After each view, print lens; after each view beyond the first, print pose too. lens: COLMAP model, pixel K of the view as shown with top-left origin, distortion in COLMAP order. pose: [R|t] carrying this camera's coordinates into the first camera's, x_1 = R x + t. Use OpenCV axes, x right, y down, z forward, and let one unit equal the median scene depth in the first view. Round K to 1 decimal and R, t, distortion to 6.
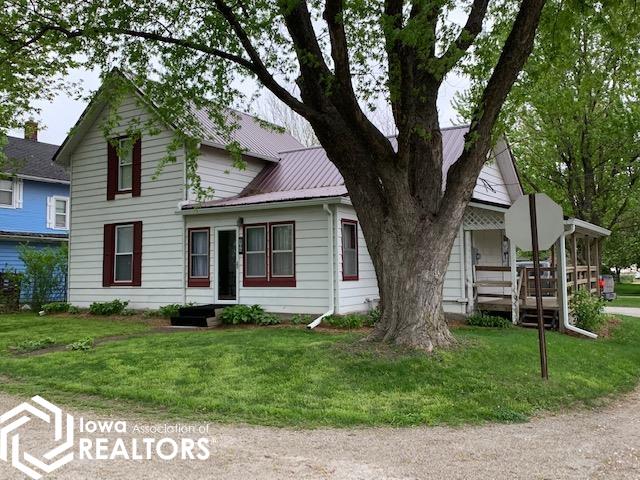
lens RADIAL K [[605.5, 0, 320.0], [0, 605.5, 240.0], [0, 0, 1]] dist [0.053385, -0.005075]
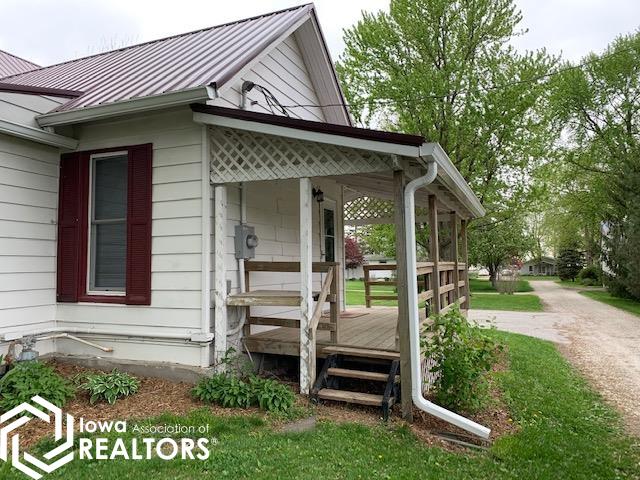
lens RADIAL K [[499.9, 0, 320.0], [0, 499.9, 240.0], [0, 0, 1]] dist [0.084994, -0.084458]
pose [[0.985516, 0.005688, 0.169485, 0.233874], [-0.003287, 0.999890, -0.014447, 0.029639], [-0.169548, 0.013681, 0.985427, 0.561268]]
